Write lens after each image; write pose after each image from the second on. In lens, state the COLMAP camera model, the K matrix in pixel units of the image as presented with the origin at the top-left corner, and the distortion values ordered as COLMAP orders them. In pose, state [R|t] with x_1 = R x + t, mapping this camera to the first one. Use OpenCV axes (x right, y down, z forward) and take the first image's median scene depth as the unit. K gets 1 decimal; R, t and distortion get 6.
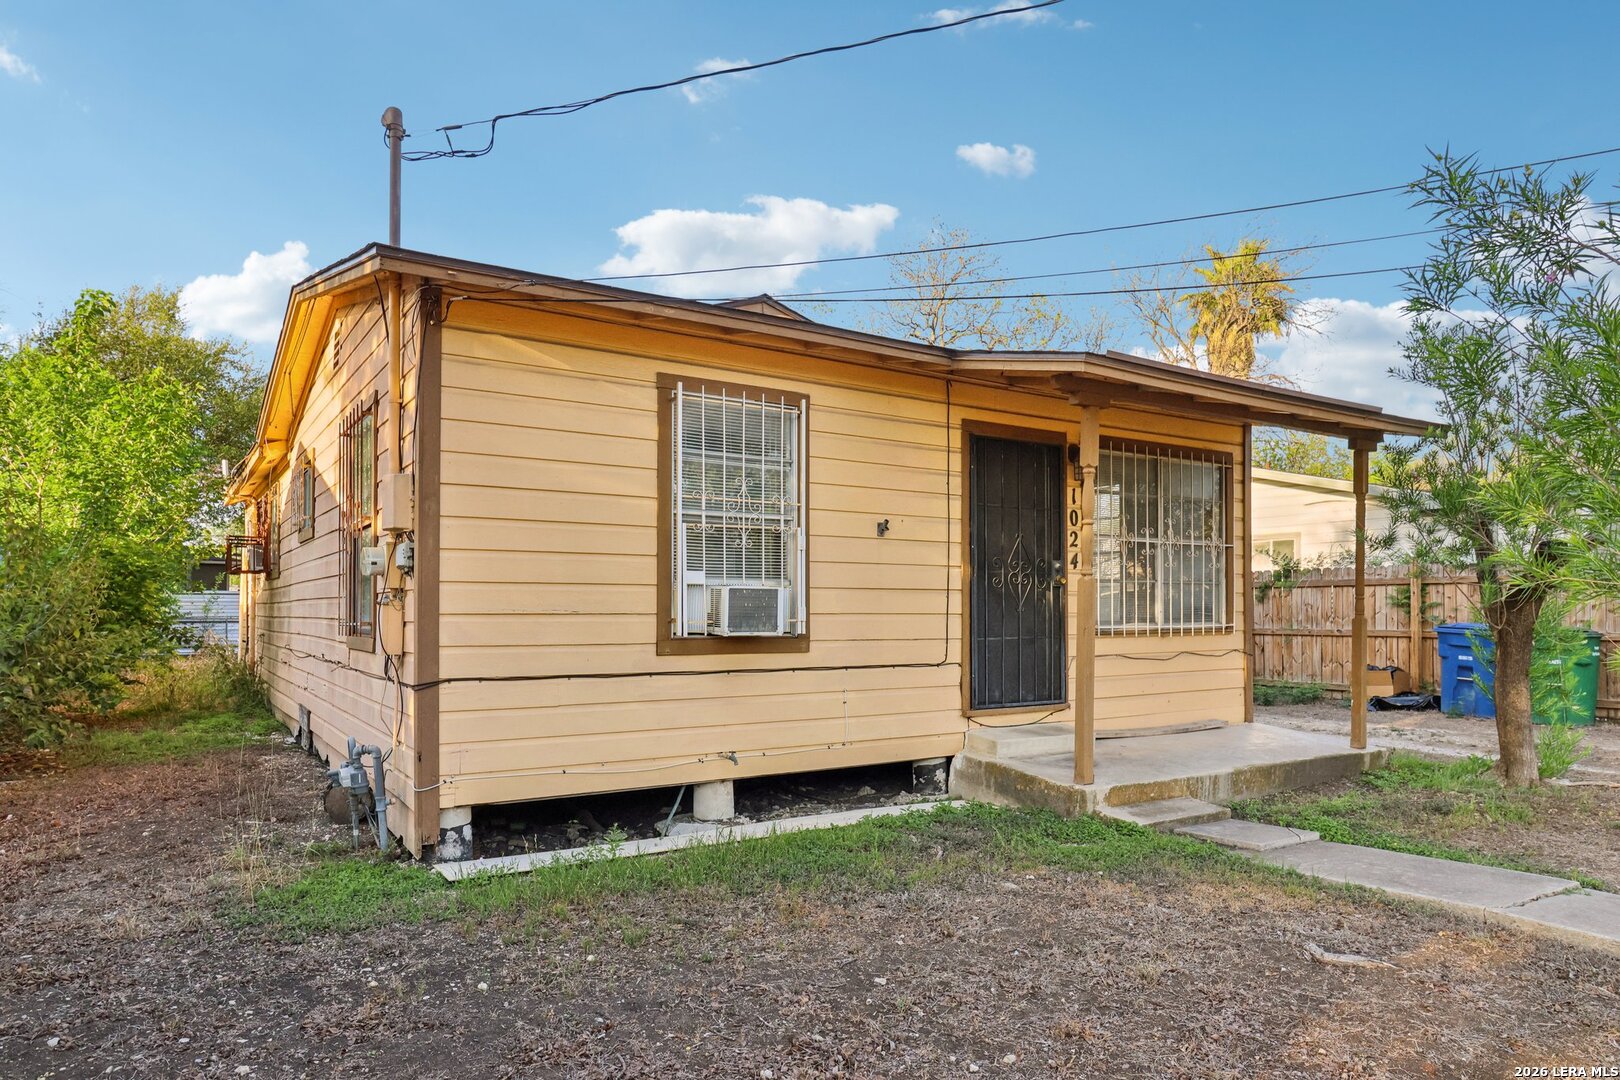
lens RADIAL K [[979.9, 0, 804.6], [0, 979.9, 602.0], [0, 0, 1]] dist [0.005961, -0.001102]
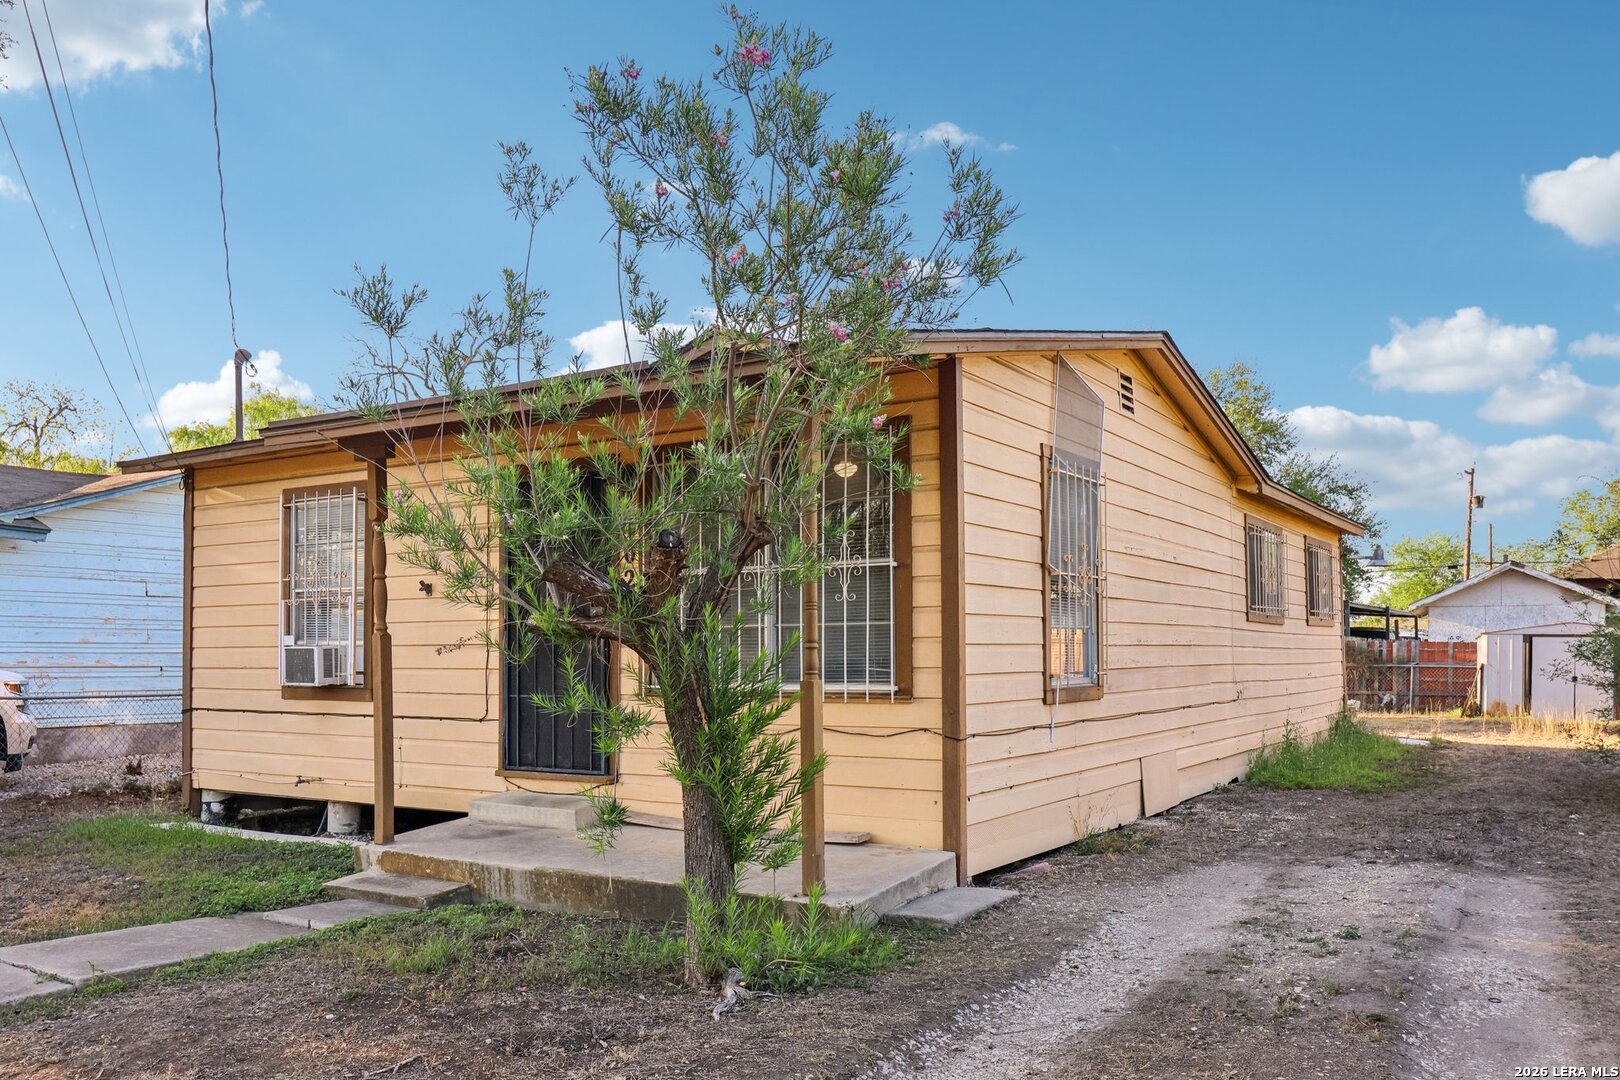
lens RADIAL K [[1254.5, 0, 819.5], [0, 1254.5, 631.8], [0, 0, 1]] dist [0.012072, -0.009247]
pose [[0.431694, -0.020225, -0.901794, 1.499590], [0.012419, 0.999787, -0.016478, -0.000153], [0.901935, -0.004086, 0.431853, 0.795687]]
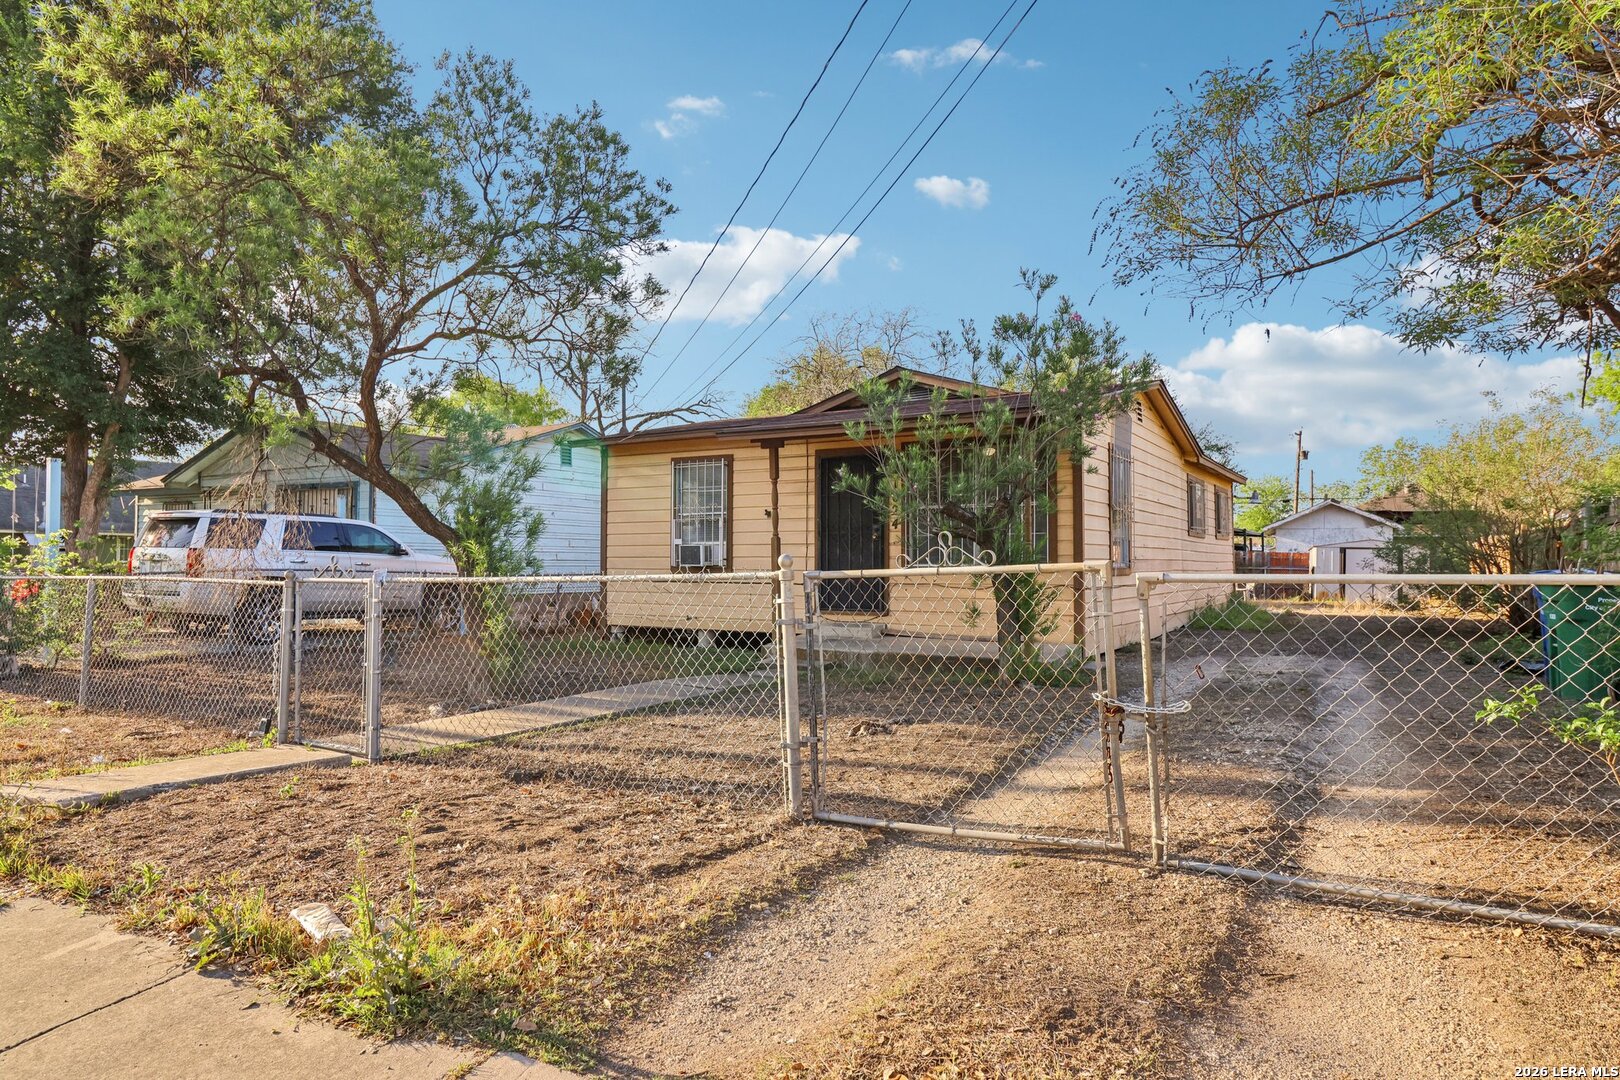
lens RADIAL K [[982.7, 0, 816.2], [0, 982.7, 535.8], [0, 0, 1]] dist [0.002501, 0.002328]
pose [[0.456364, -0.025894, -0.889417, 1.896524], [0.005182, 0.999637, -0.026443, 0.023050], [0.889778, 0.007459, 0.456332, 0.176658]]
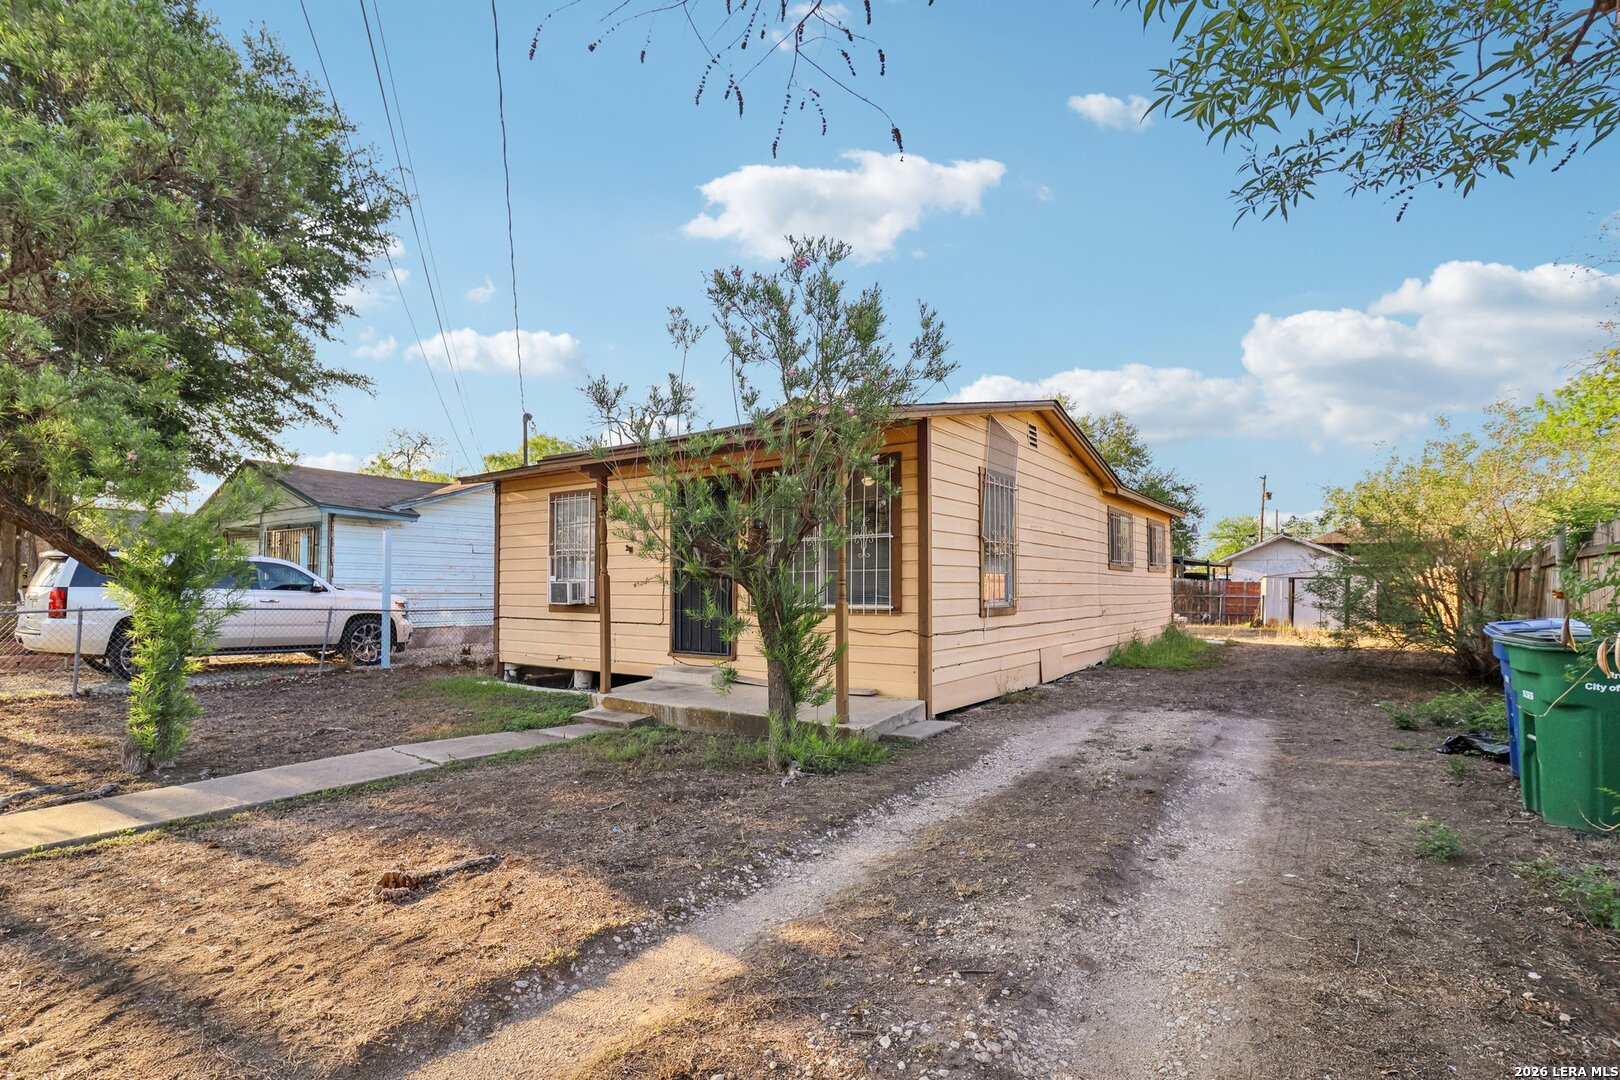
lens RADIAL K [[756.3, 0, 828.0], [0, 756.3, 579.2], [0, 0, 1]] dist [0.006842, -0.001903]
pose [[0.386766, -0.012905, -0.922088, 1.569709], [0.008470, 0.999910, -0.010442, 0.000305], [0.922139, -0.003772, 0.386841, 0.789787]]
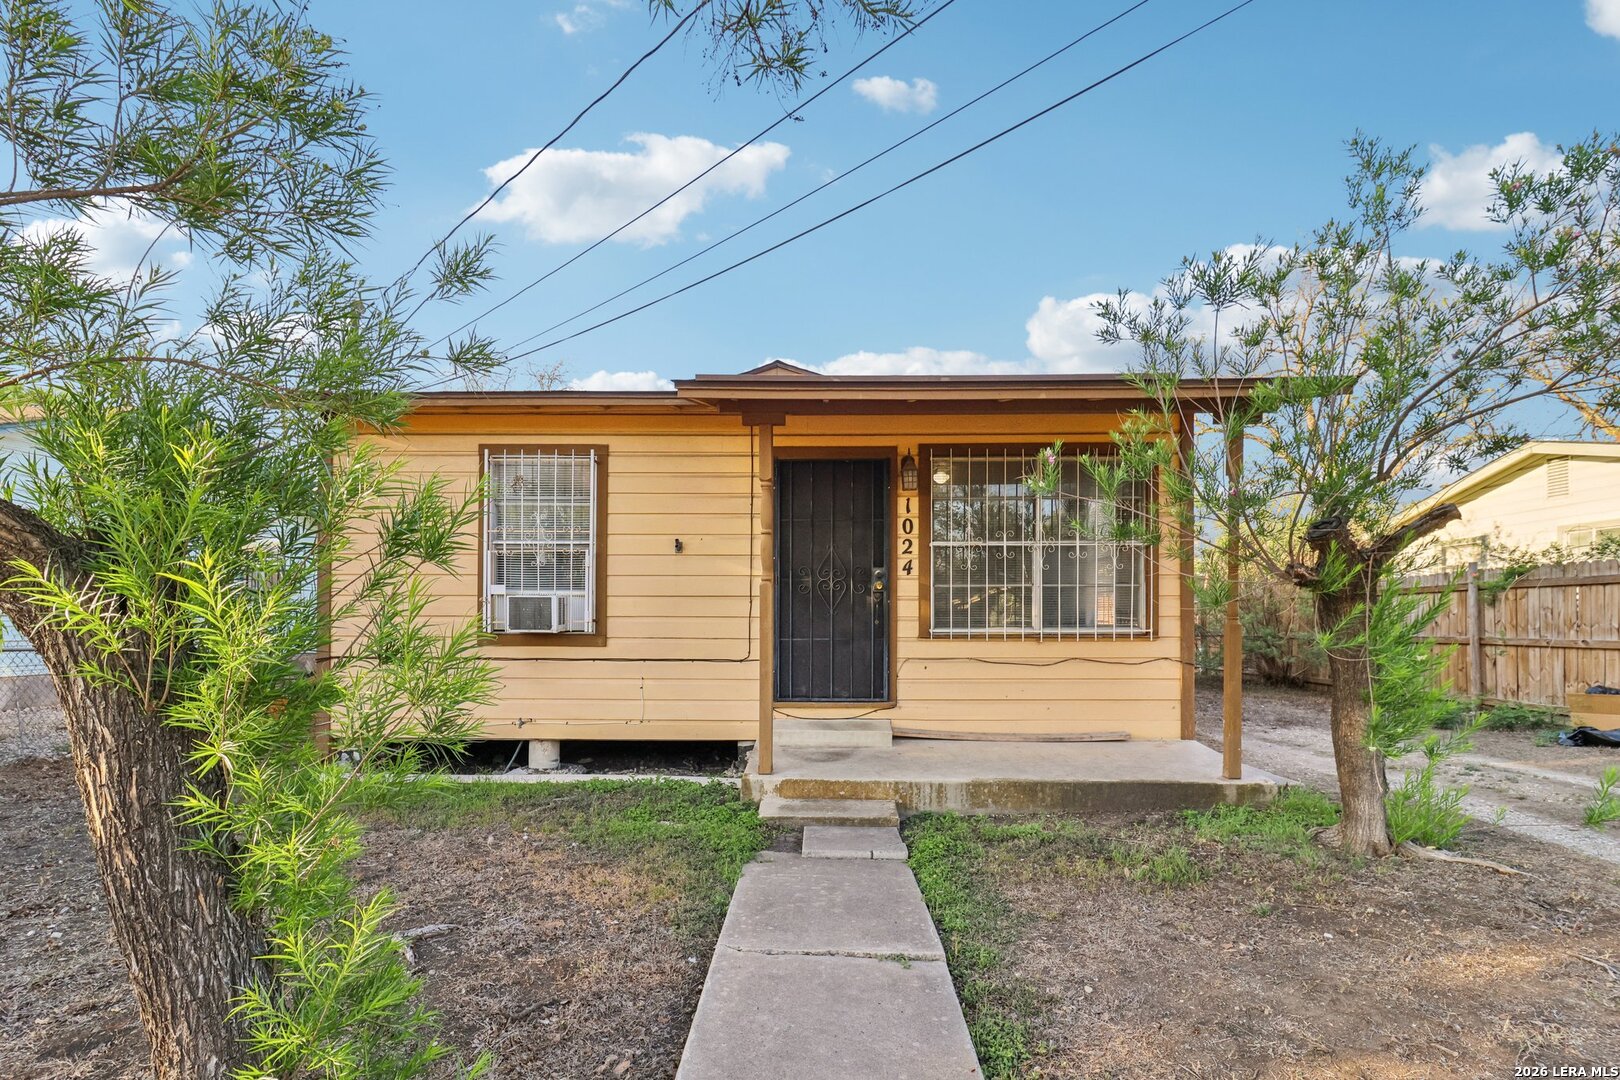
lens RADIAL K [[756.3, 0, 790.0], [0, 756.3, 611.3], [0, 0, 1]] dist [0.006842, -0.001903]
pose [[0.834187, -0.002064, -0.551478, 0.712788], [0.003141, 0.999995, 0.001009, 0.004951], [0.551473, -0.002574, 0.834189, 0.293548]]
